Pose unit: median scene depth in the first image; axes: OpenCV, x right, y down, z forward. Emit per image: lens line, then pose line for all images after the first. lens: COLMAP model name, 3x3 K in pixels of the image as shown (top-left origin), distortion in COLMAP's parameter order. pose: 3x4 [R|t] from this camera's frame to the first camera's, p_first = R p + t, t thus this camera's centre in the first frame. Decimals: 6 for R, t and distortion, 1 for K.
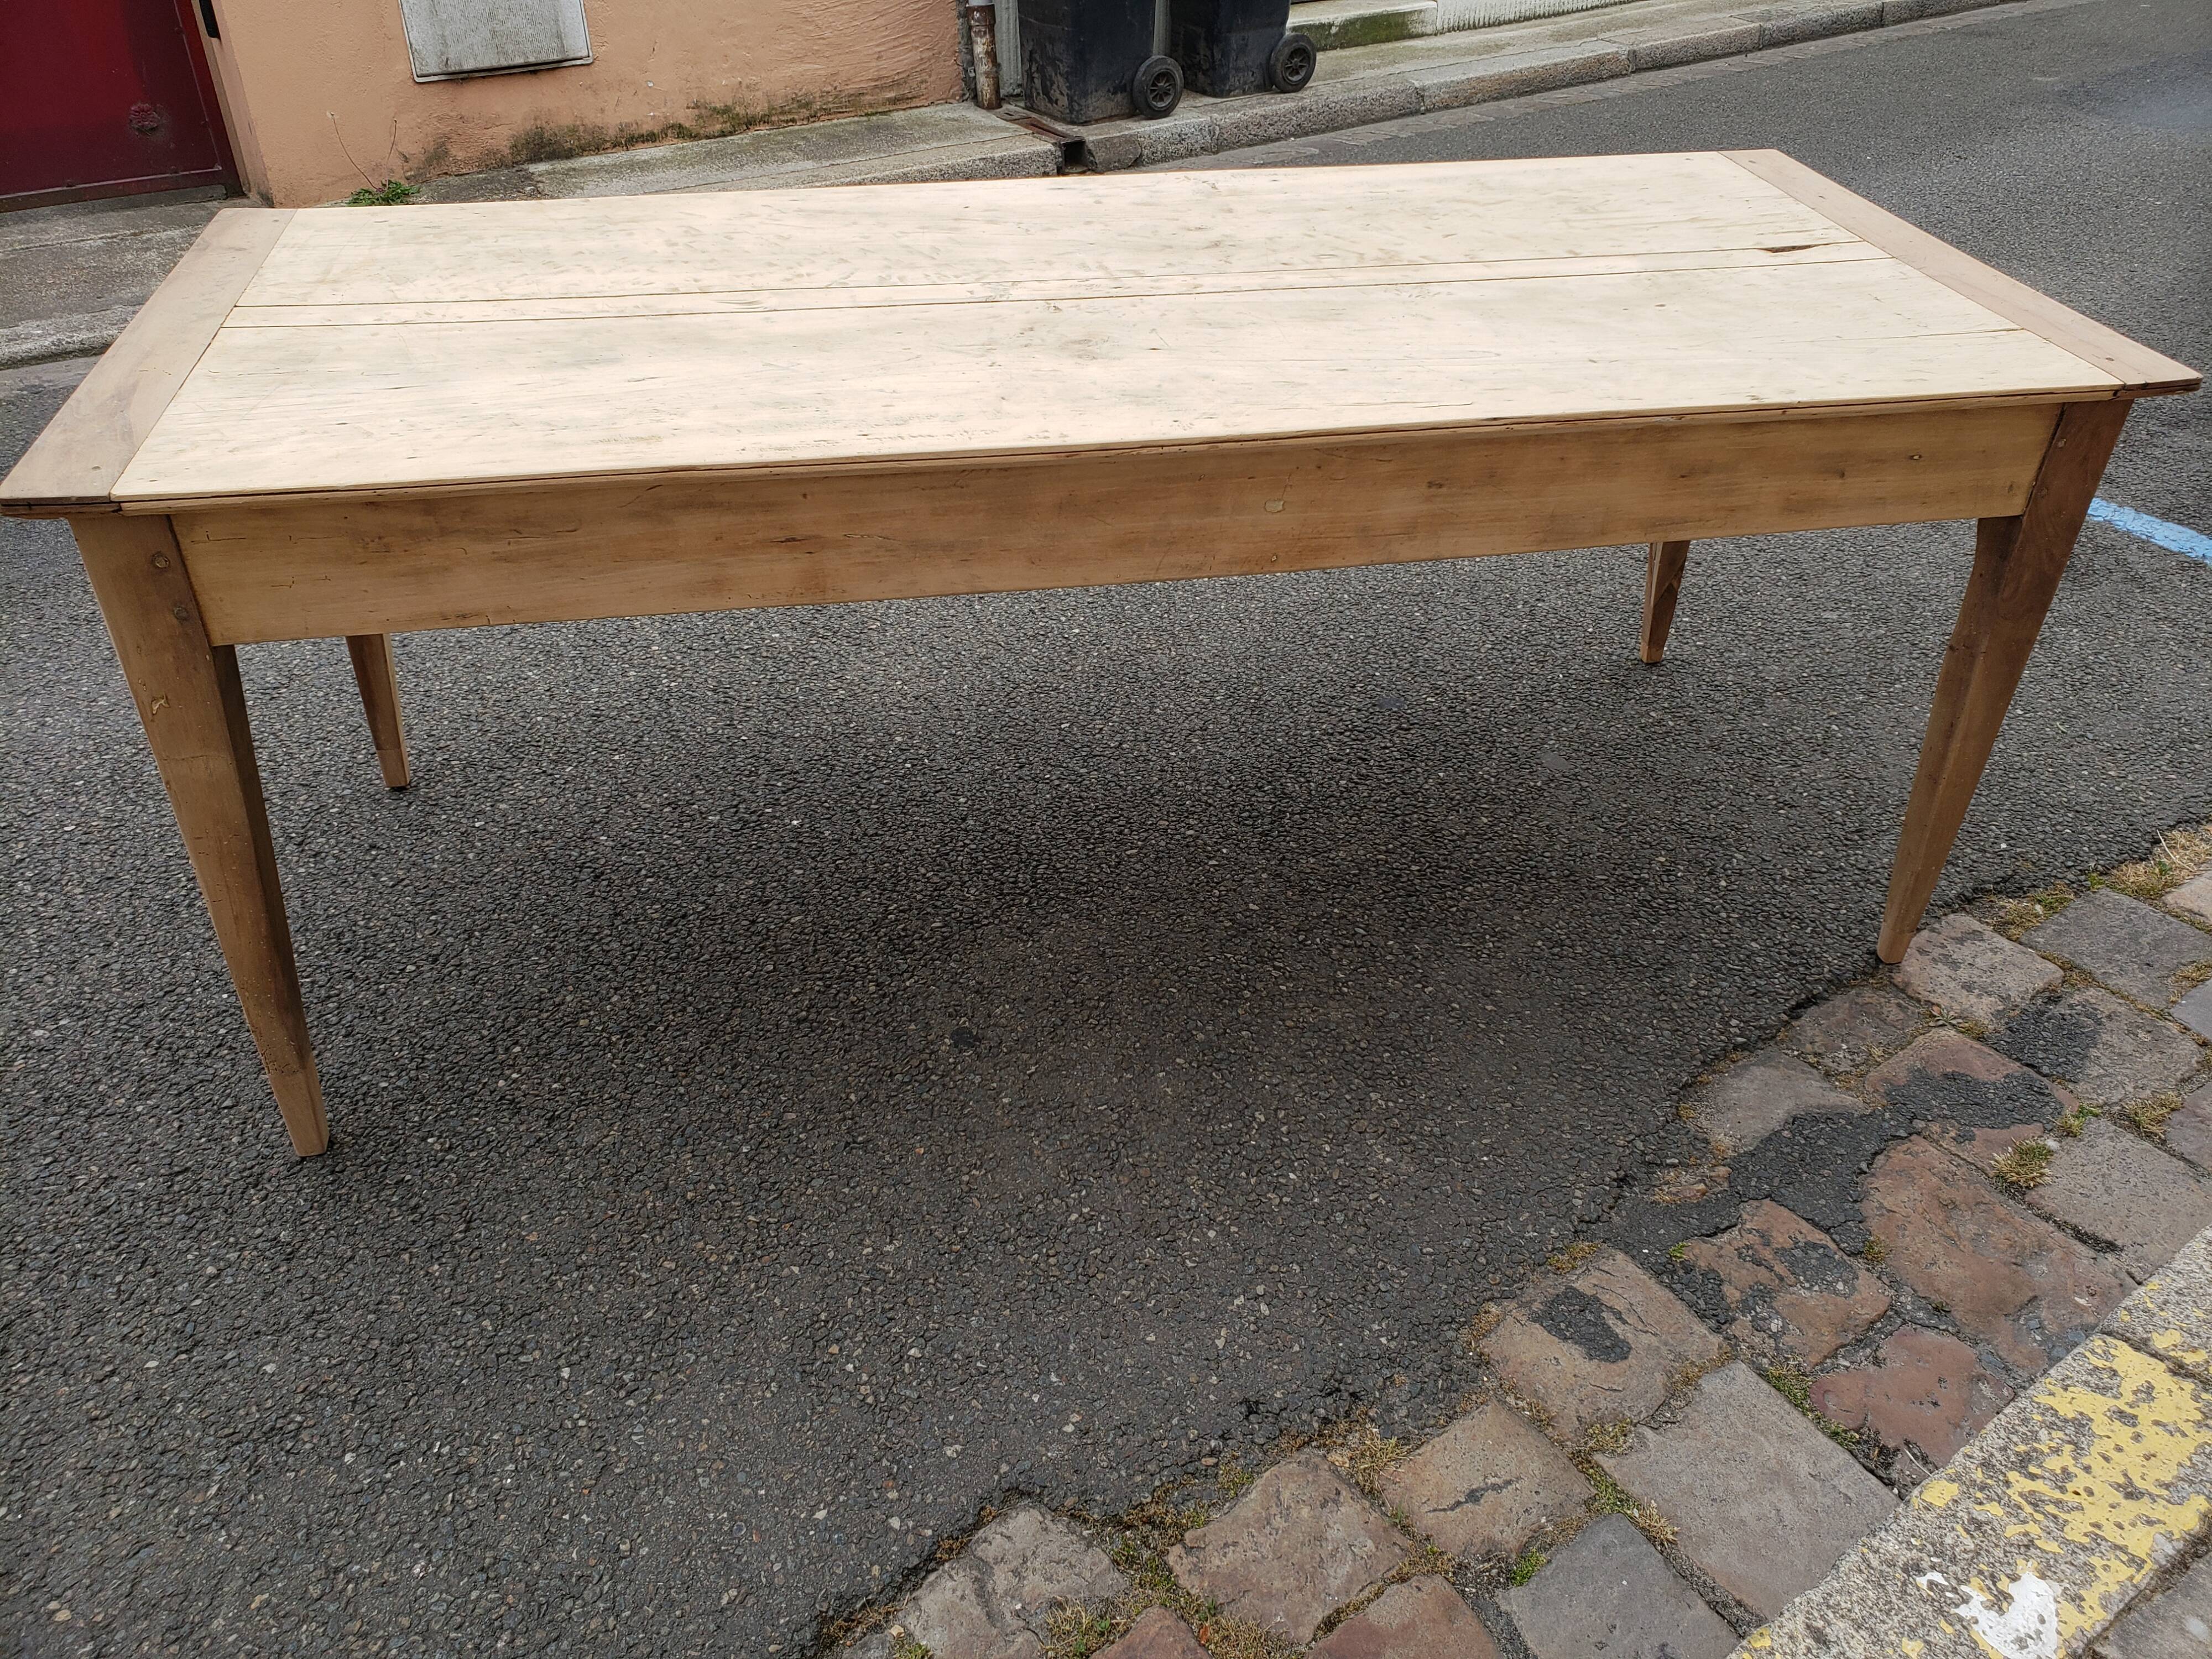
lens RADIAL K [[1736.6, 0, 1110.1], [0, 1736.6, 805.6], [0, 0, 1]] dist [0.026771, -0.014679]
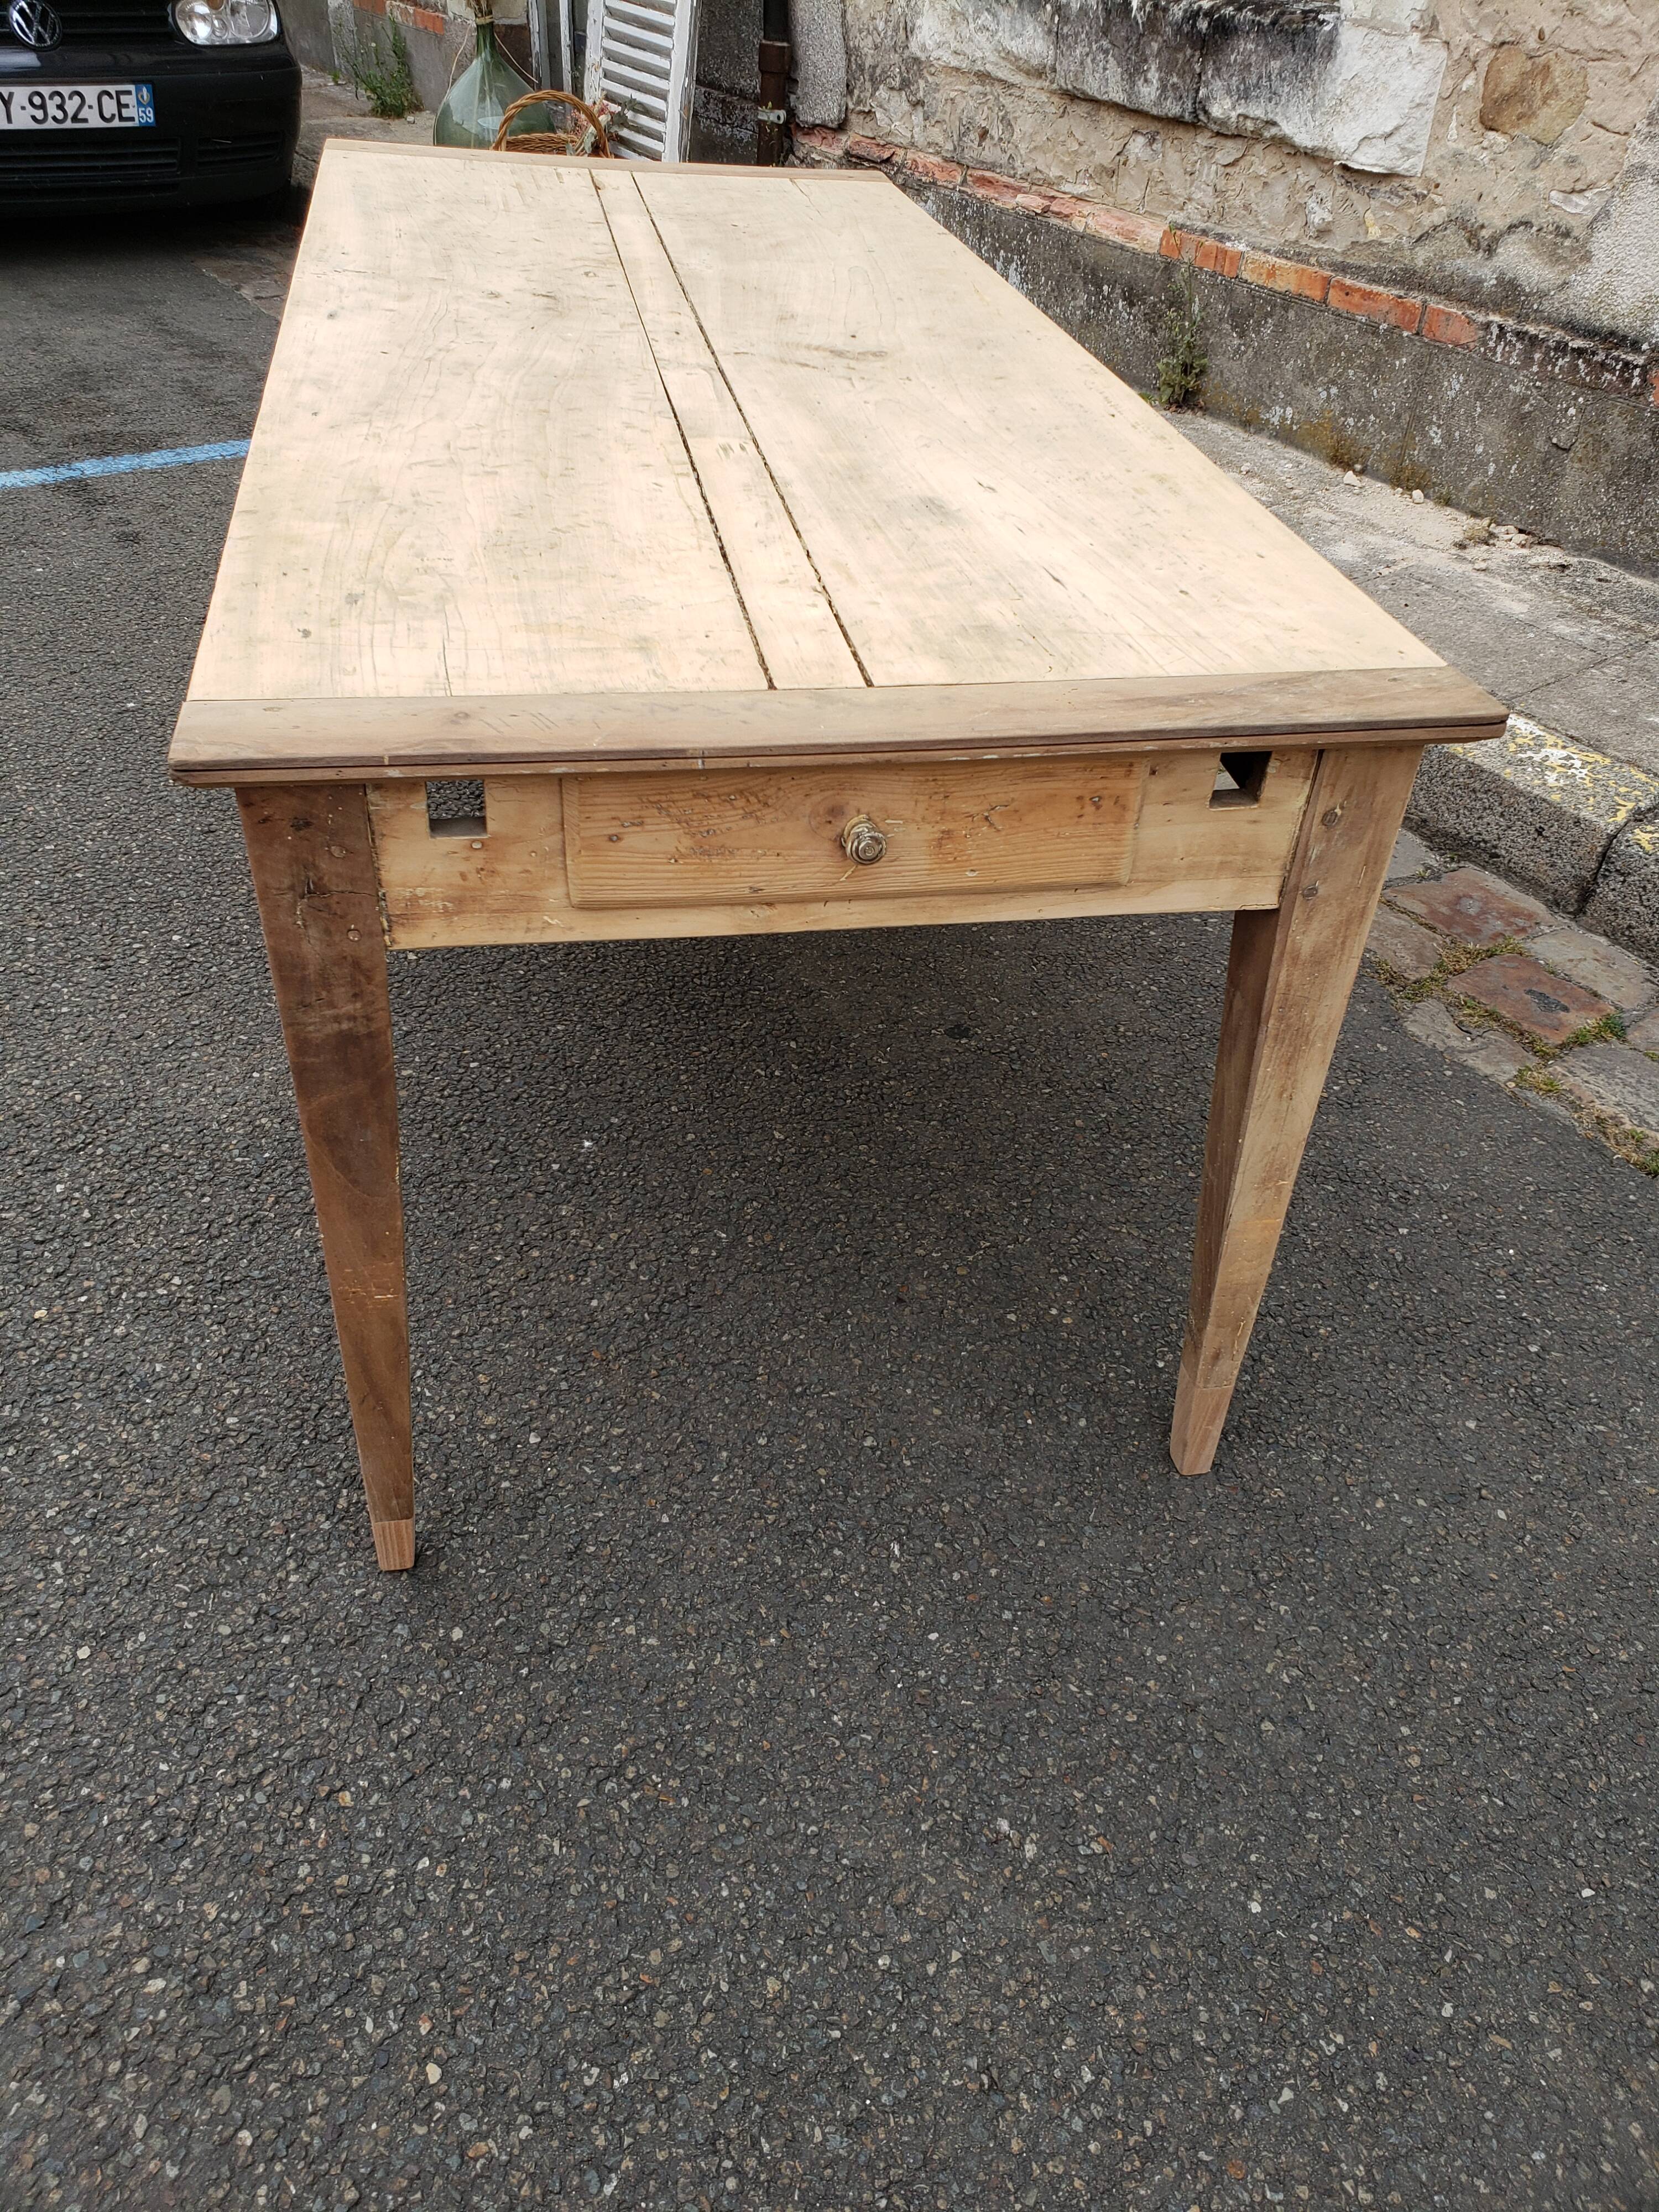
lens RADIAL K [[1746.3, 0, 819.6], [0, 1746.3, 1058.1], [0, 0, 1]] dist [0.009124, 0.014066]
pose [[0.025802, -0.601814, 0.798219, -0.964599], [0.515108, 0.692324, 0.505324, -0.446952], [-0.856737, 0.398130, 0.327863, 0.732749]]
